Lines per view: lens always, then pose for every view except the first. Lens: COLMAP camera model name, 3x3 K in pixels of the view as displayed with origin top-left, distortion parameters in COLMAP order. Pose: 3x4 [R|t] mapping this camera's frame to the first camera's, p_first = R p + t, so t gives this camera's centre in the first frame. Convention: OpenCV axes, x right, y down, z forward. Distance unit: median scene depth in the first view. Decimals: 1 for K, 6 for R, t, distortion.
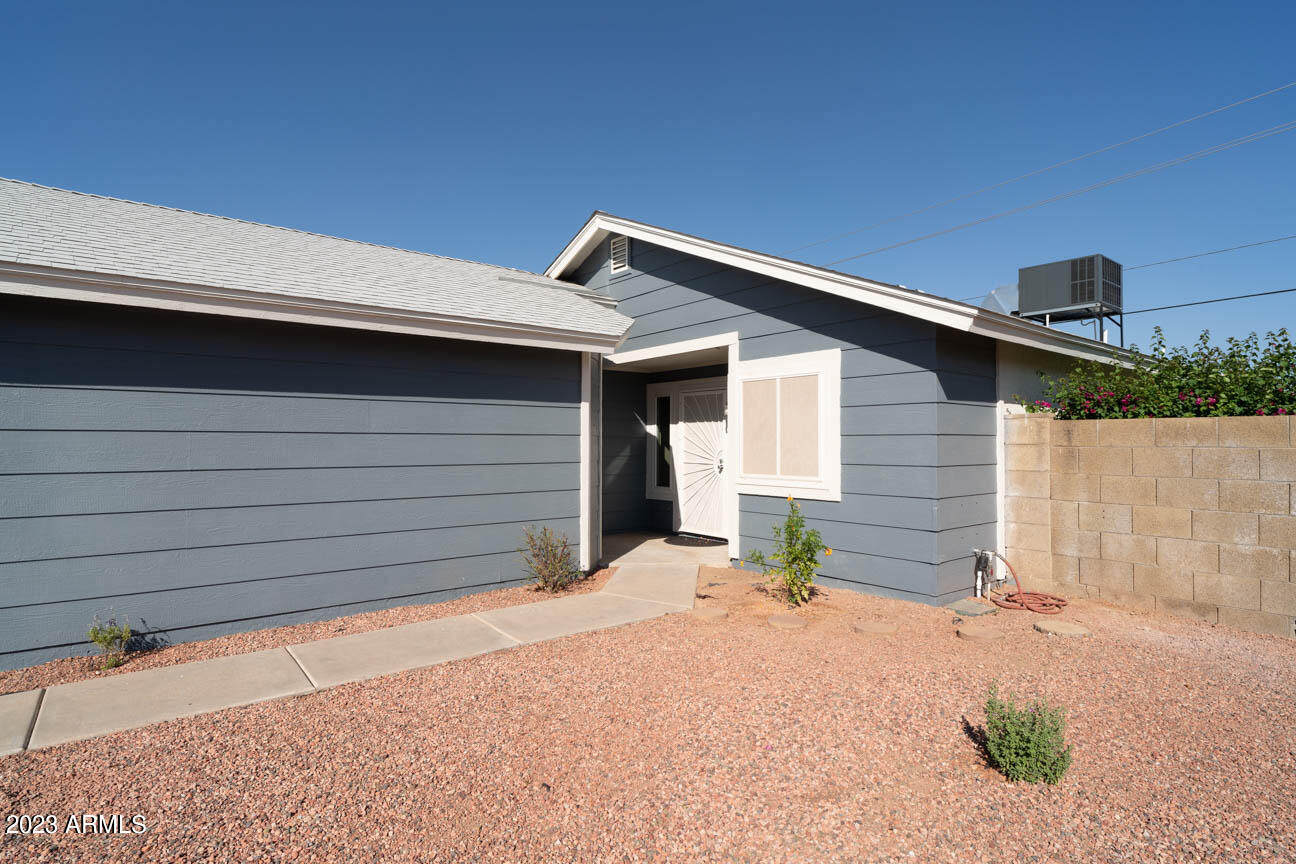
lens RADIAL K [[663.8, 0, 648.0], [0, 663.8, 432.0], [0, 0, 1]] dist [-0.050806, 0.023413]
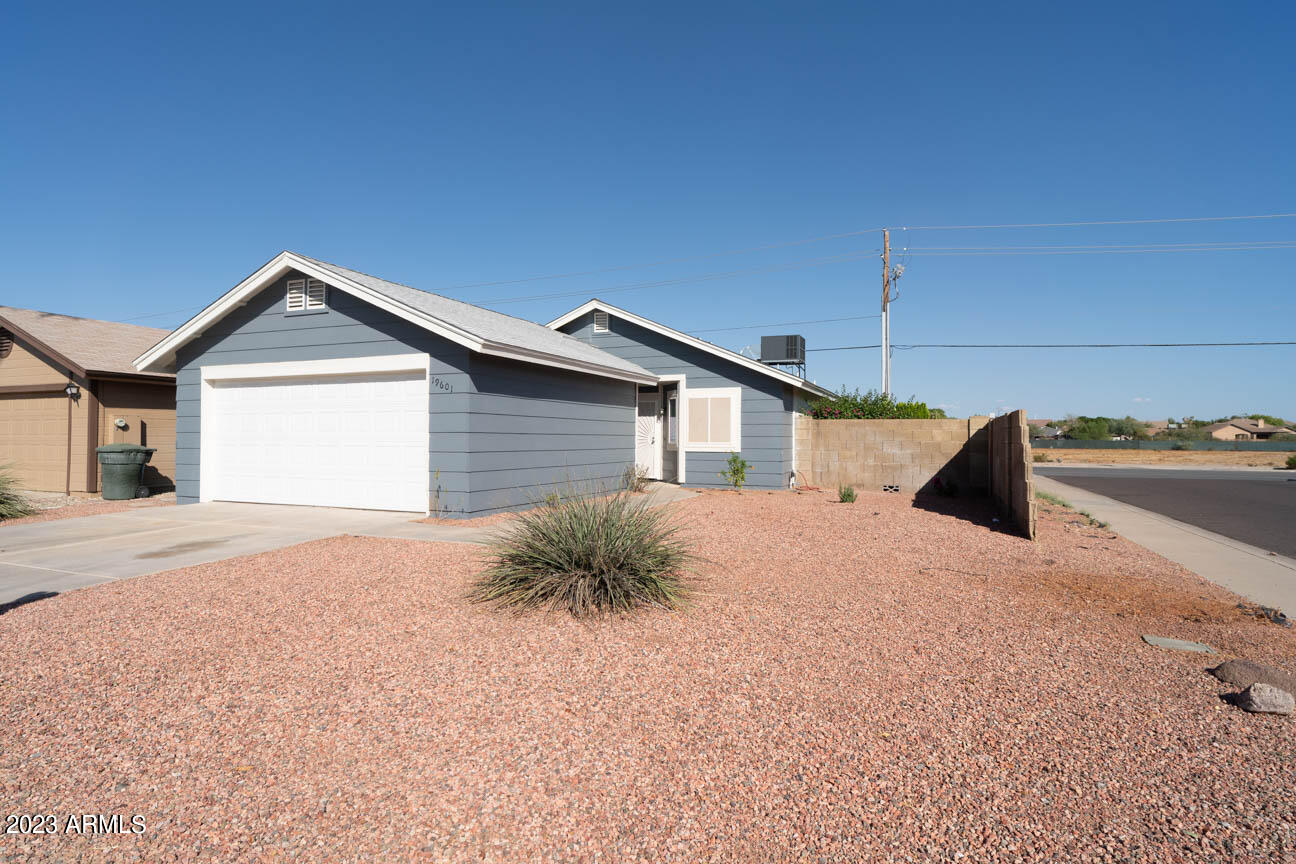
lens RADIAL K [[663.8, 0, 648.0], [0, 663.8, 432.0], [0, 0, 1]] dist [-0.050806, 0.023413]
pose [[0.870074, 0.003396, 0.492910, -1.046493], [-0.012218, 0.999818, 0.014680, 0.001768], [-0.492770, -0.018795, 0.869957, -0.806820]]
